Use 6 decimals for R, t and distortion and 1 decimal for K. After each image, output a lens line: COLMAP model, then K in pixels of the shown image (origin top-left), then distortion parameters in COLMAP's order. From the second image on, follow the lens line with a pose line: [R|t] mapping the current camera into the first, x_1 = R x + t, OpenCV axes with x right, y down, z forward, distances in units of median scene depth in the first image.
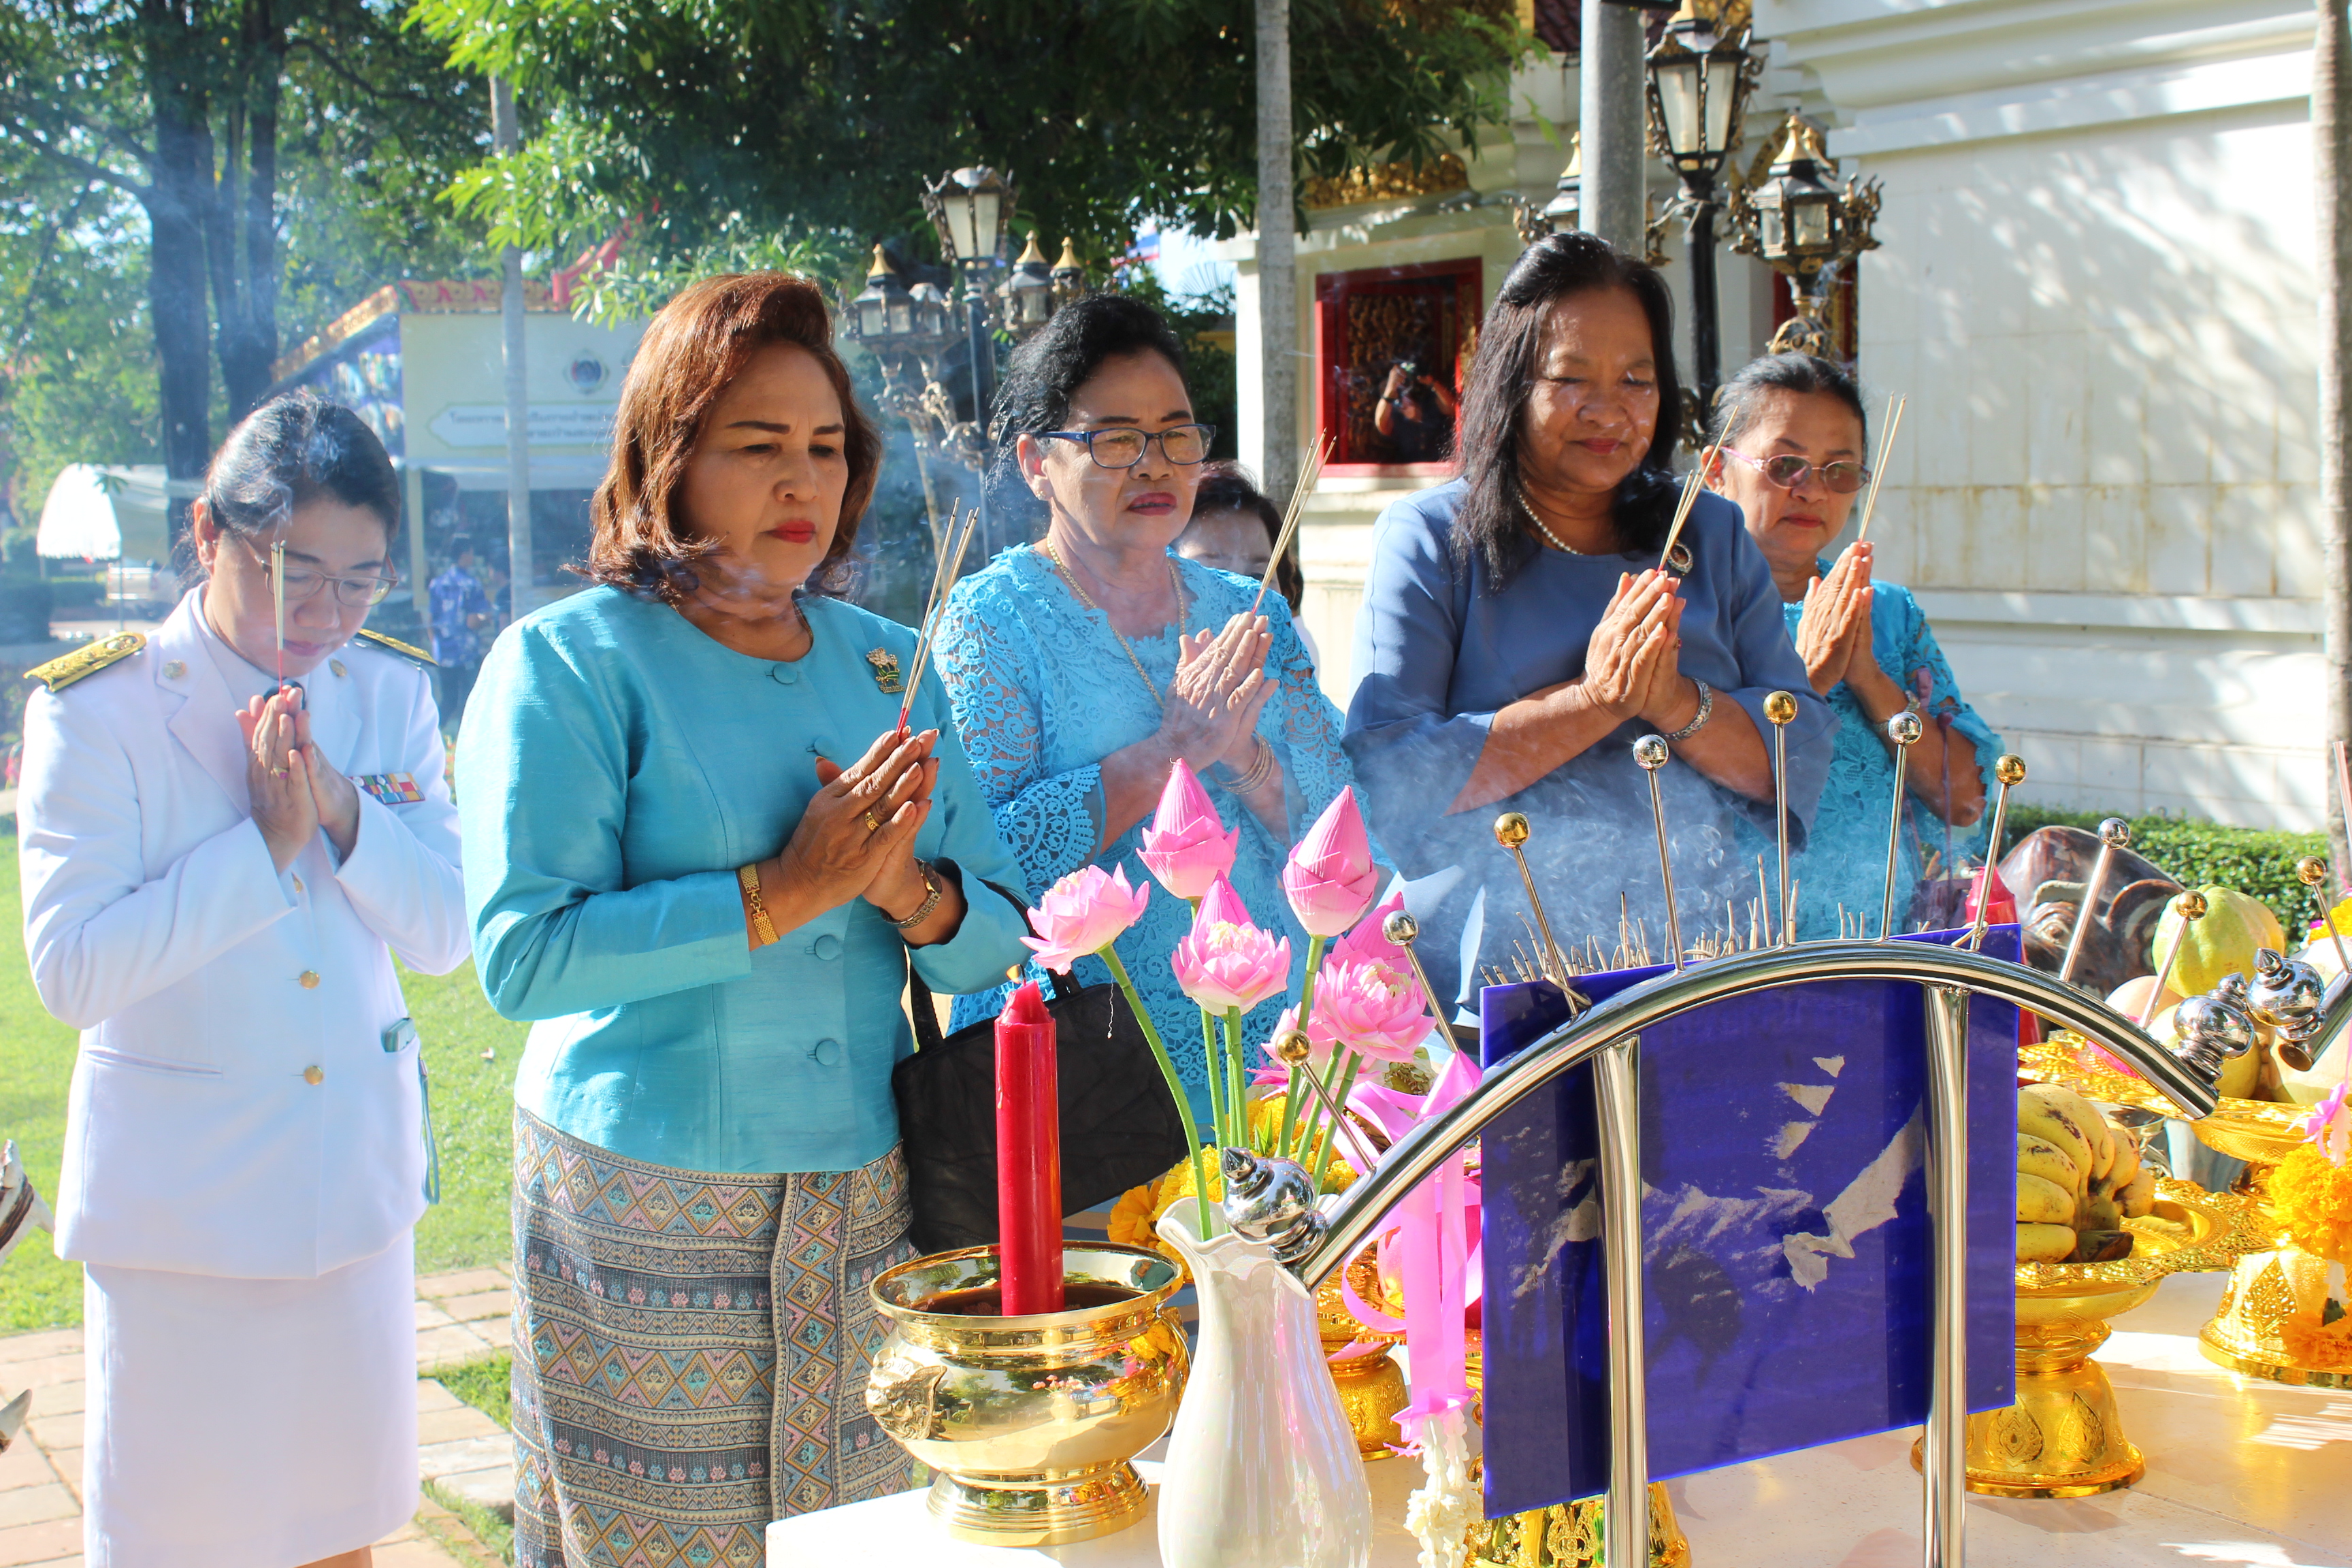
lens RADIAL K [[3340.0, 0, 1176.0], [0, 3340.0, 782.6], [0, 0, 1]] dist [0.034193, 0.000000]
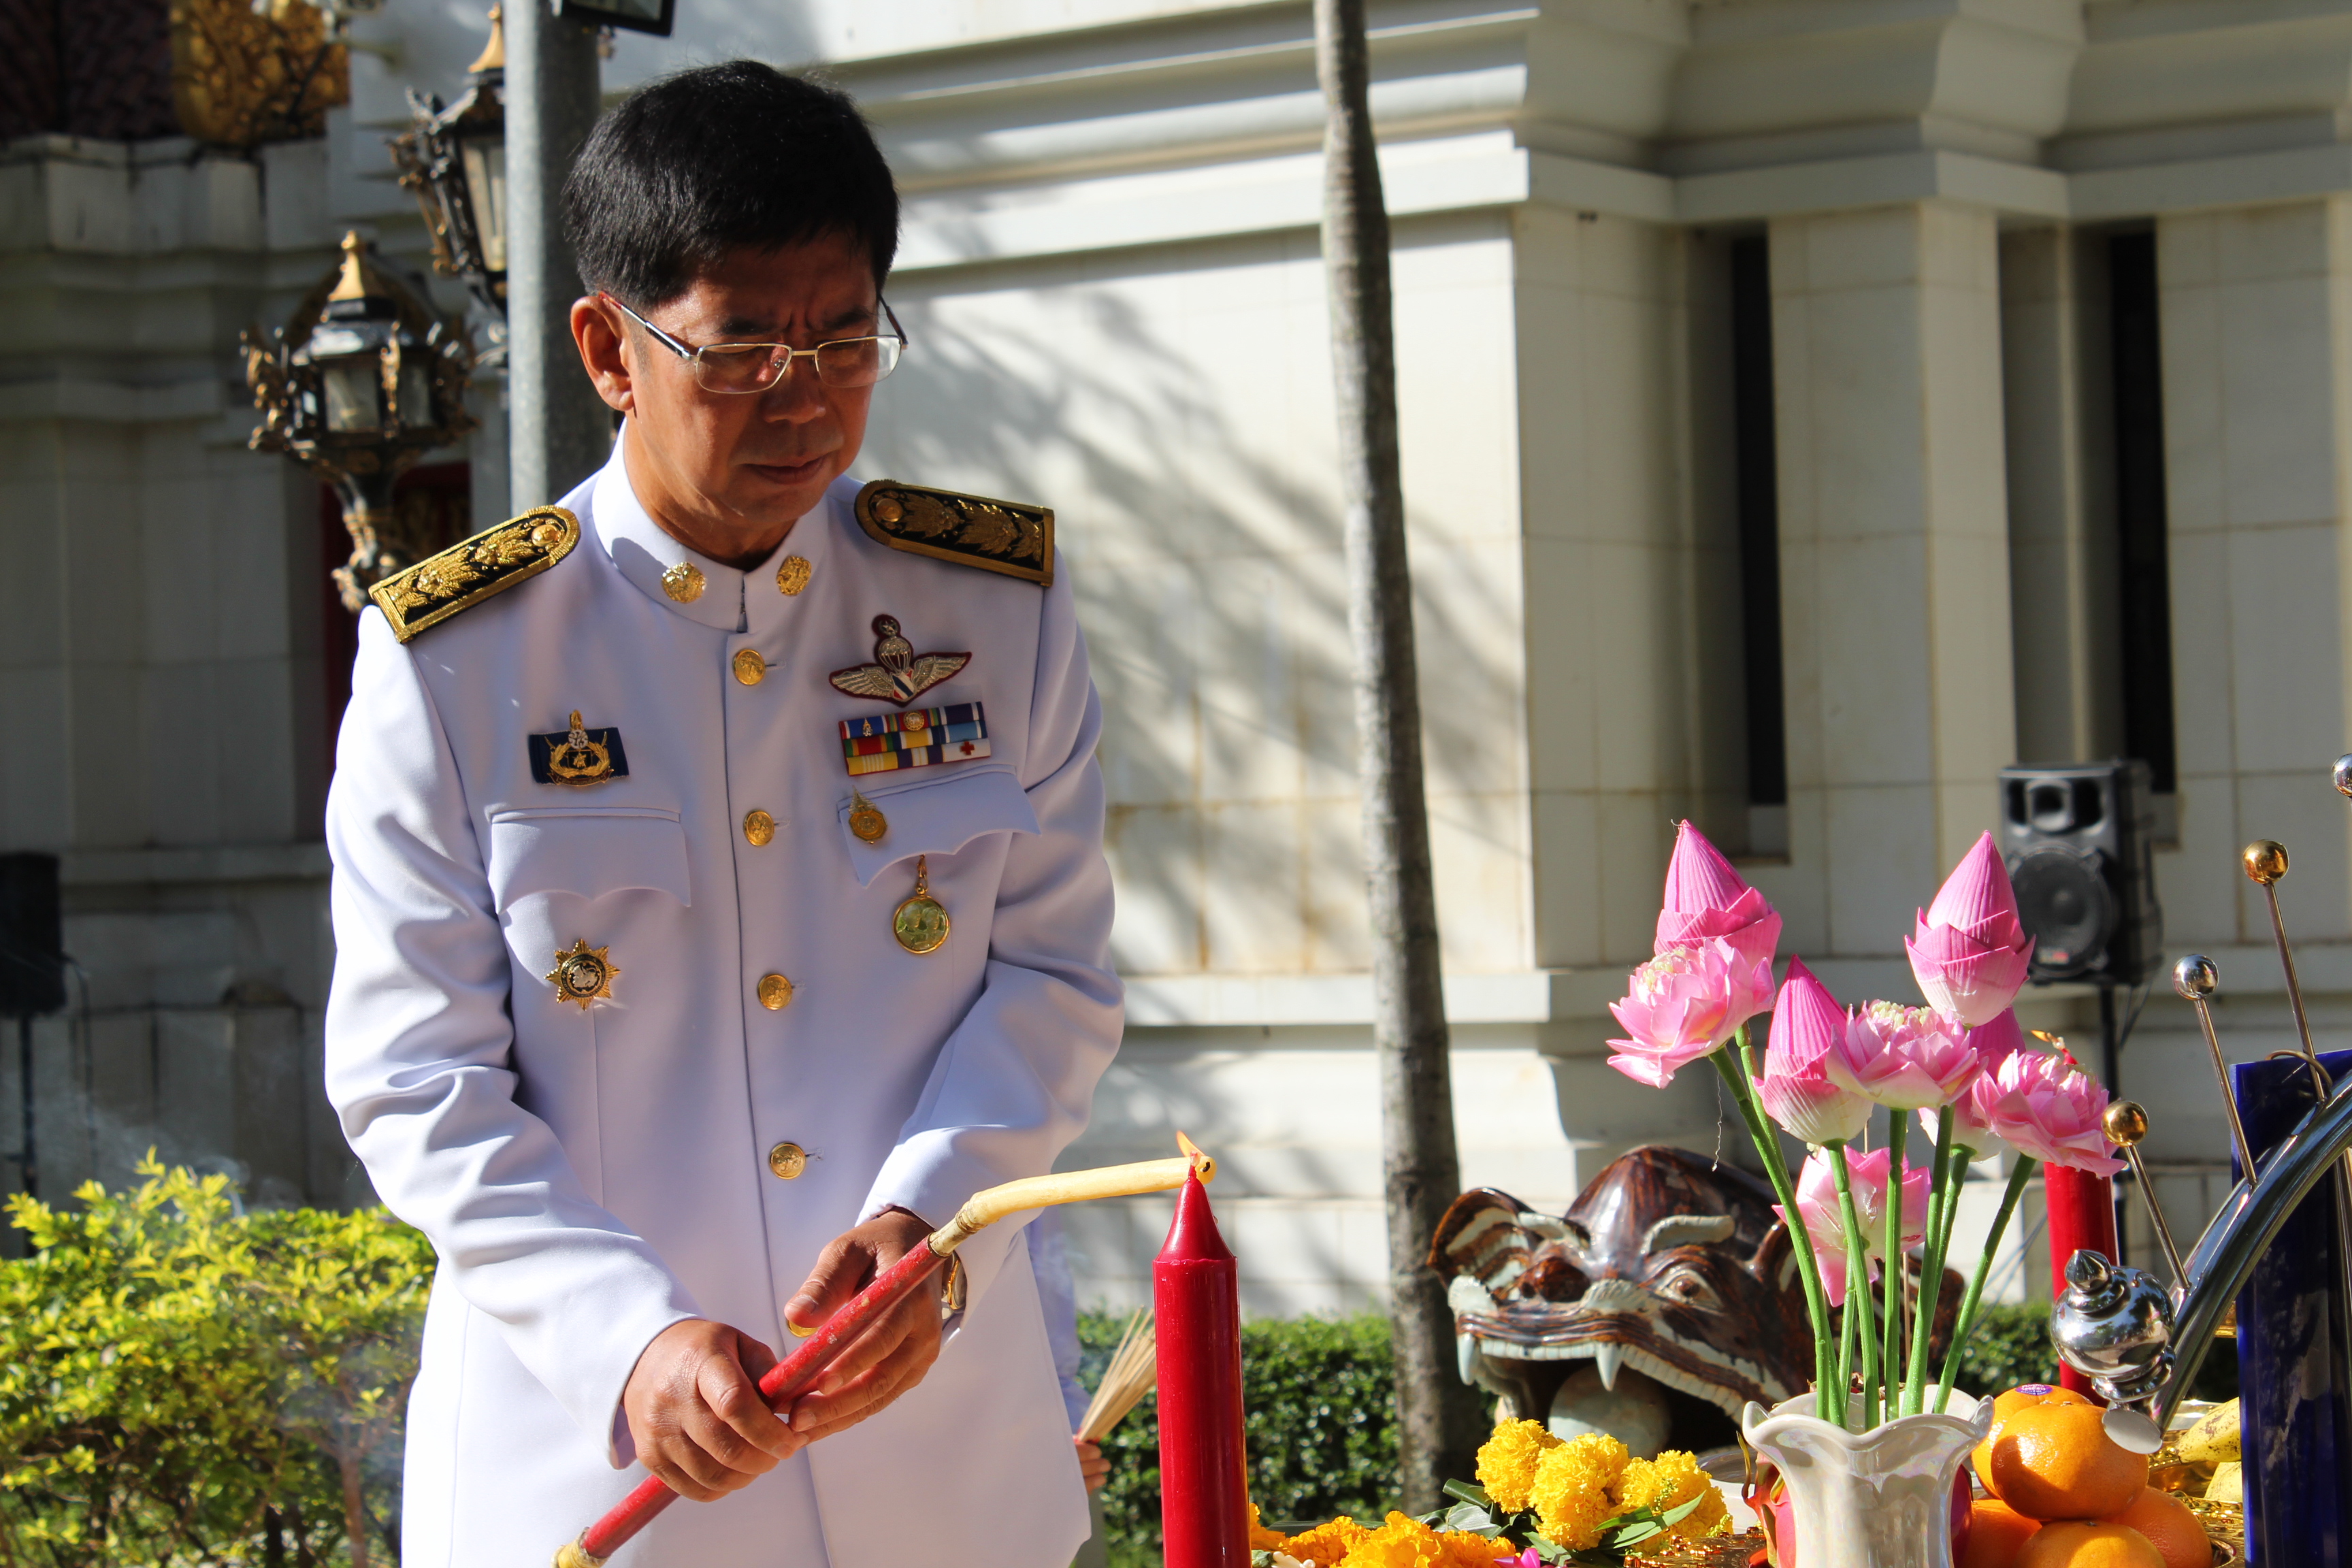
lens RADIAL K [[5491.3, 0, 1175.8], [0, 5491.3, 784.8], [0, 0, 1]] dist [0.113461, 0.000000]
pose [[0.930976, -0.009083, 0.364967, -0.101951], [0.048005, 0.994056, -0.097714, 0.018528], [-0.361910, 0.108489, 0.925878, -0.019061]]
